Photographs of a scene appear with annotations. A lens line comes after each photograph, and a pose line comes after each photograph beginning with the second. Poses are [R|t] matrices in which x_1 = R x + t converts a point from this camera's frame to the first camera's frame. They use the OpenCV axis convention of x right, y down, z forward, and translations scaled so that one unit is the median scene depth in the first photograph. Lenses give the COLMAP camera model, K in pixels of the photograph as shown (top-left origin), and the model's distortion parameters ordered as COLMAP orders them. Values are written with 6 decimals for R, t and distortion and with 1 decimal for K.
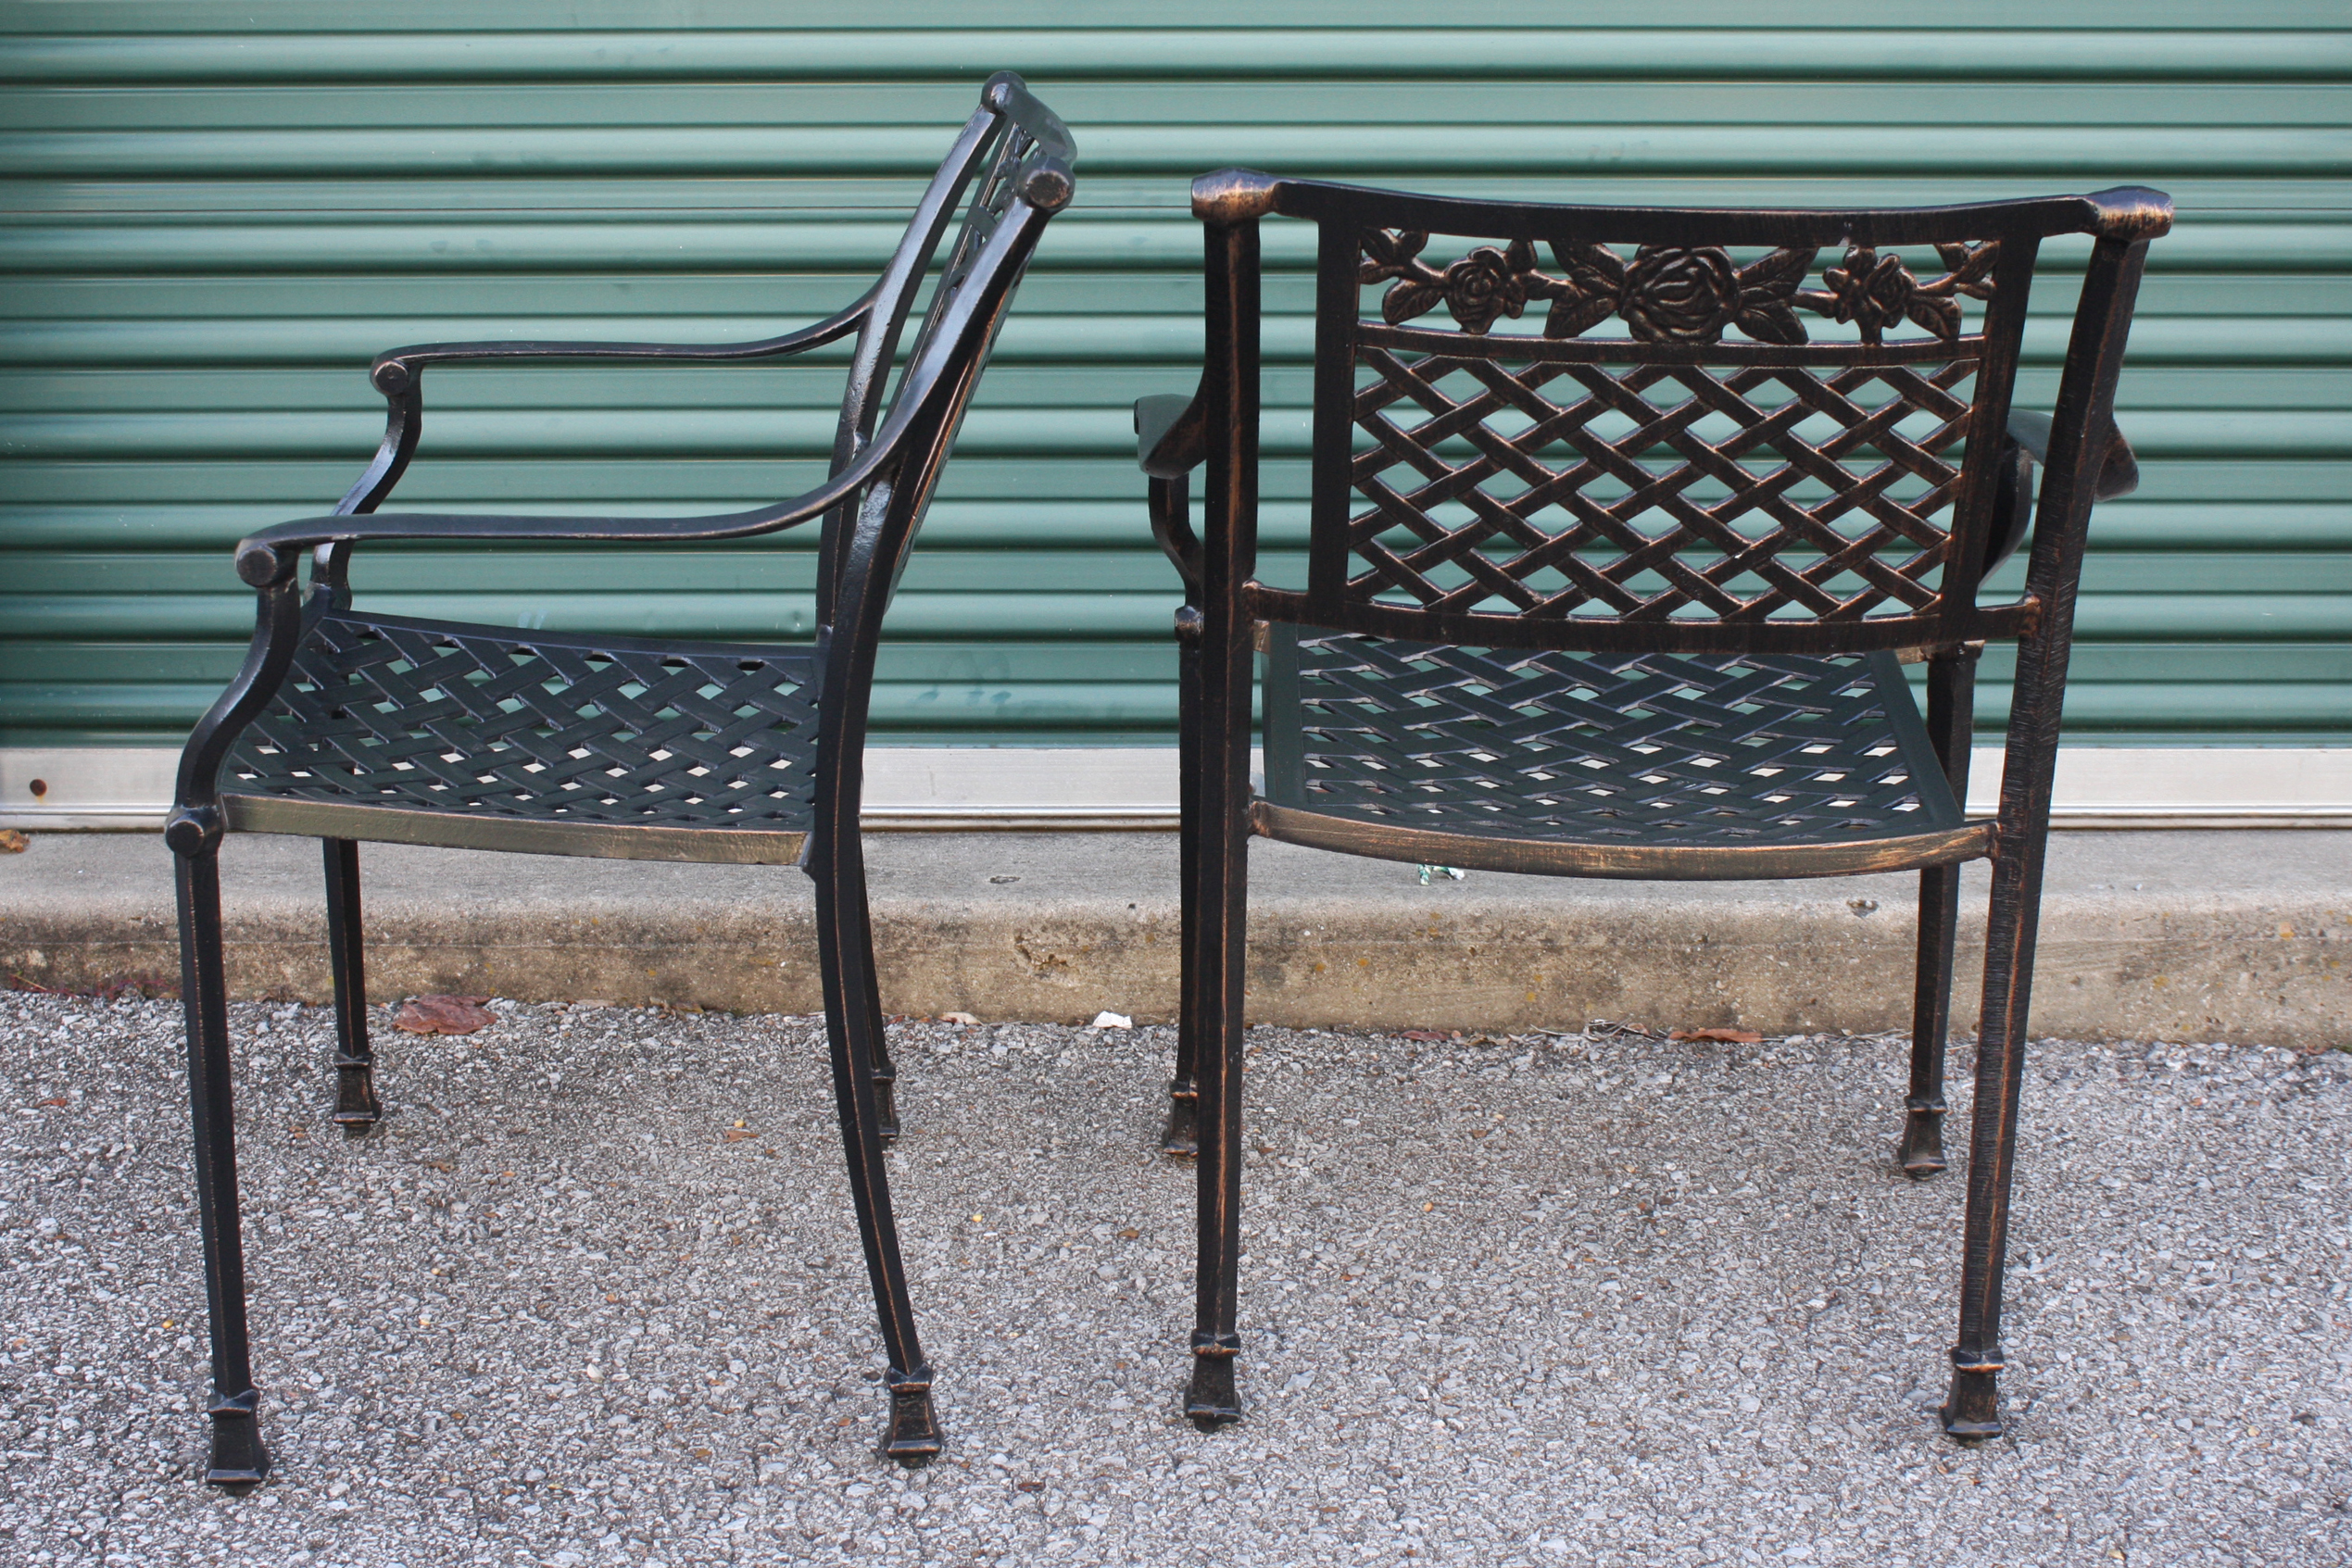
lens RADIAL K [[3268.5, 0, 1176.0], [0, 3268.5, 784.0], [0, 0, 1]] dist [-0.042614, 0.058597]
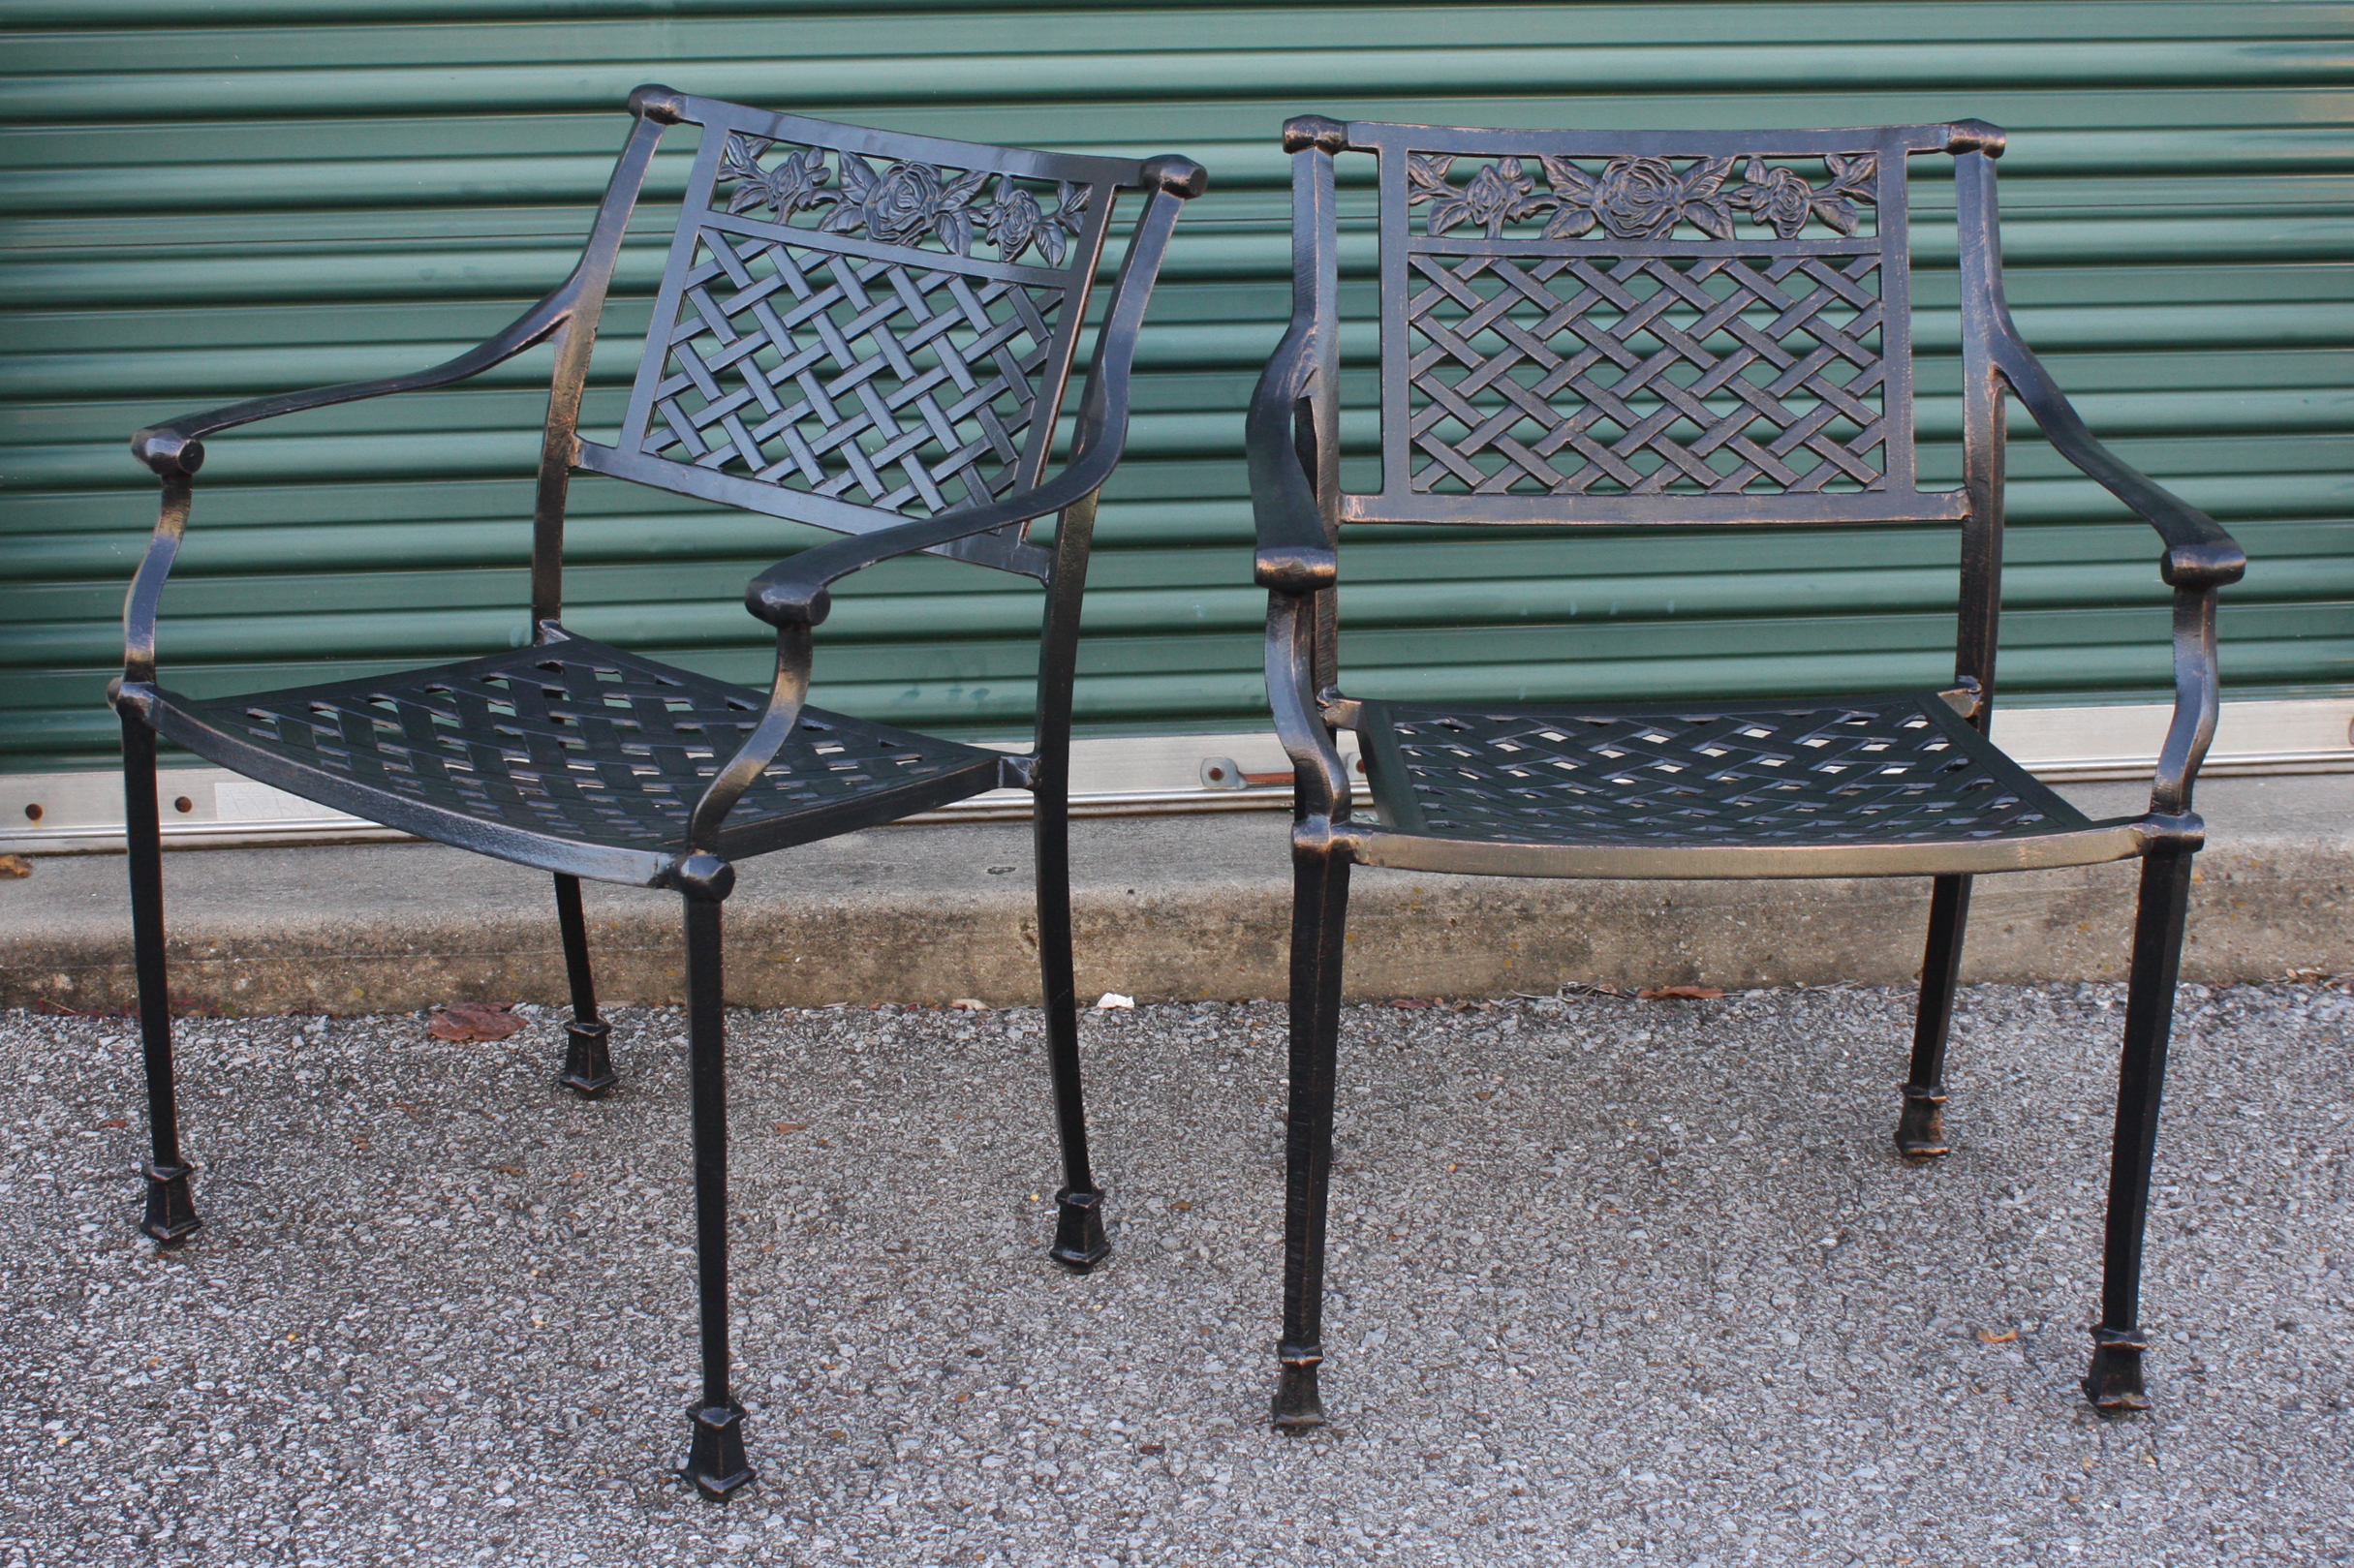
lens RADIAL K [[3246.7, 0, 1177.0], [0, 3246.7, 784.0], [0, 0, 1]] dist [-0.050995, 0.044826]
pose [[0.995347, -0.033699, 0.090267, -0.111418], [0.032177, 0.999315, 0.018260, -0.019115], [-0.090821, -0.015271, 0.995750, -0.047563]]
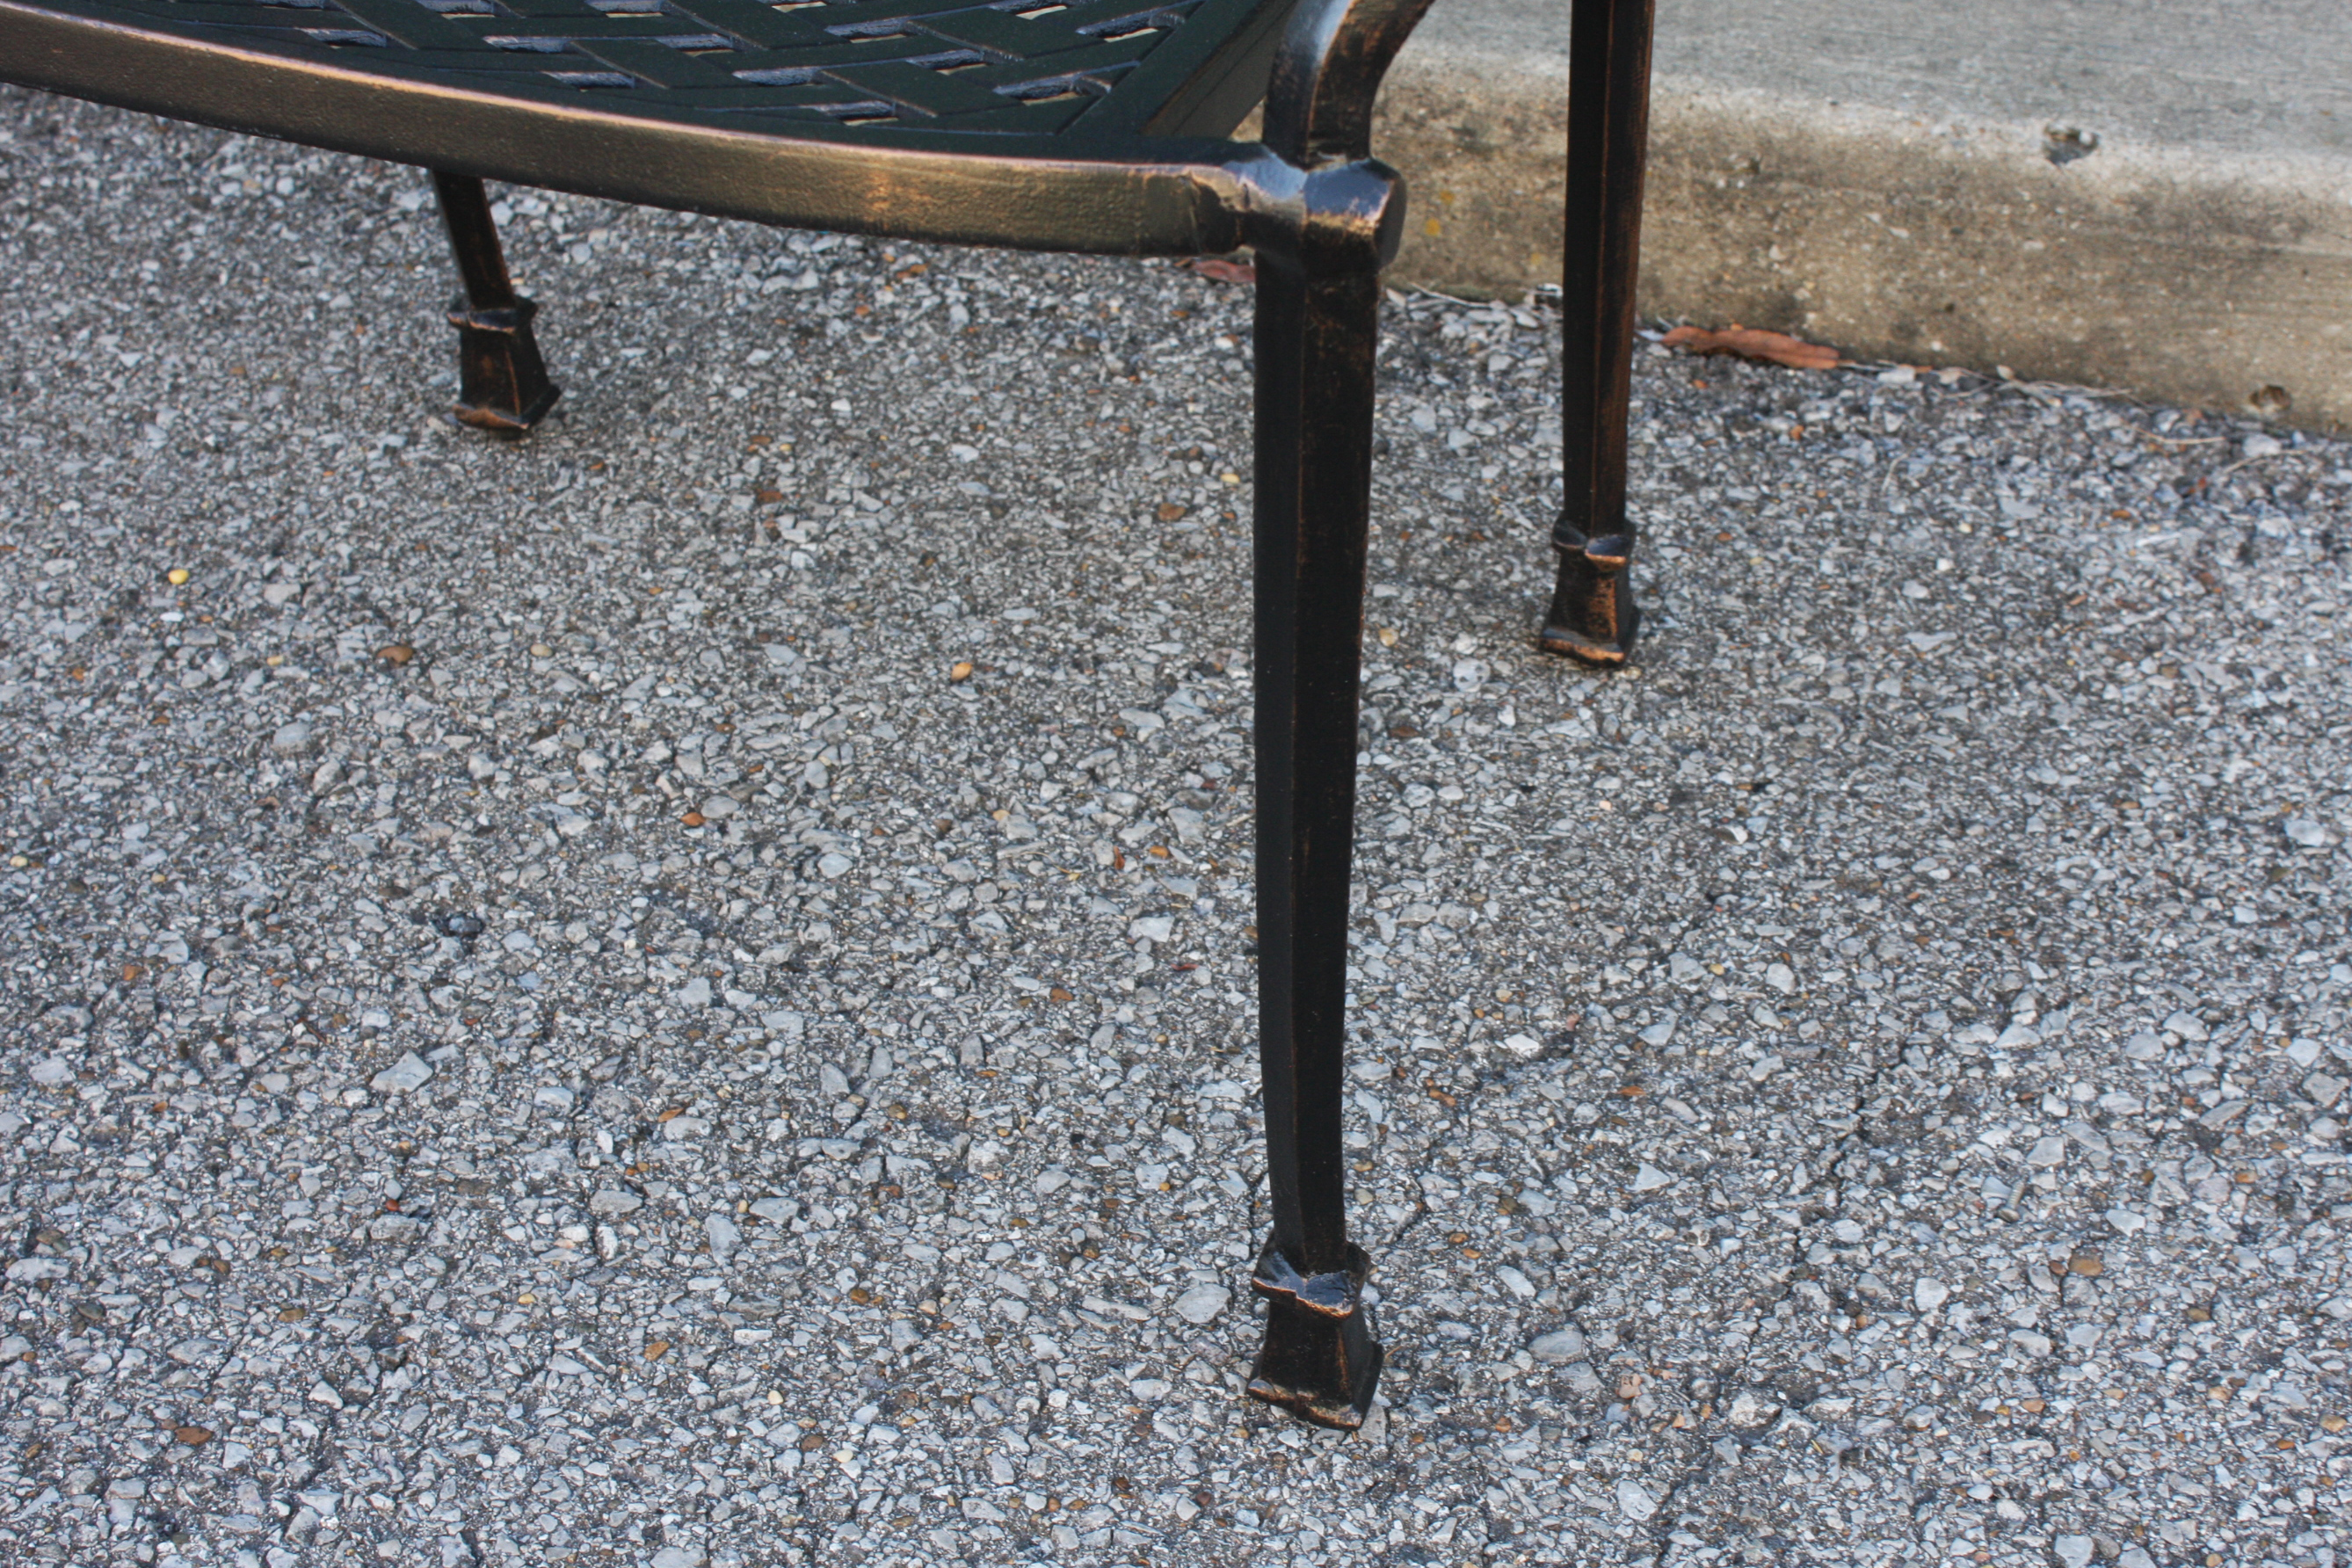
lens RADIAL K [[3481.8, 0, 1176.9], [0, 3481.8, 833.0], [0, 0, 1]] dist [-0.057931, 0.120881]
pose [[0.959328, 0.168662, -0.226371, 0.263603], [-0.075710, 0.926236, 0.369262, -0.064472], [0.271953, -0.337105, 0.901333, 0.520380]]
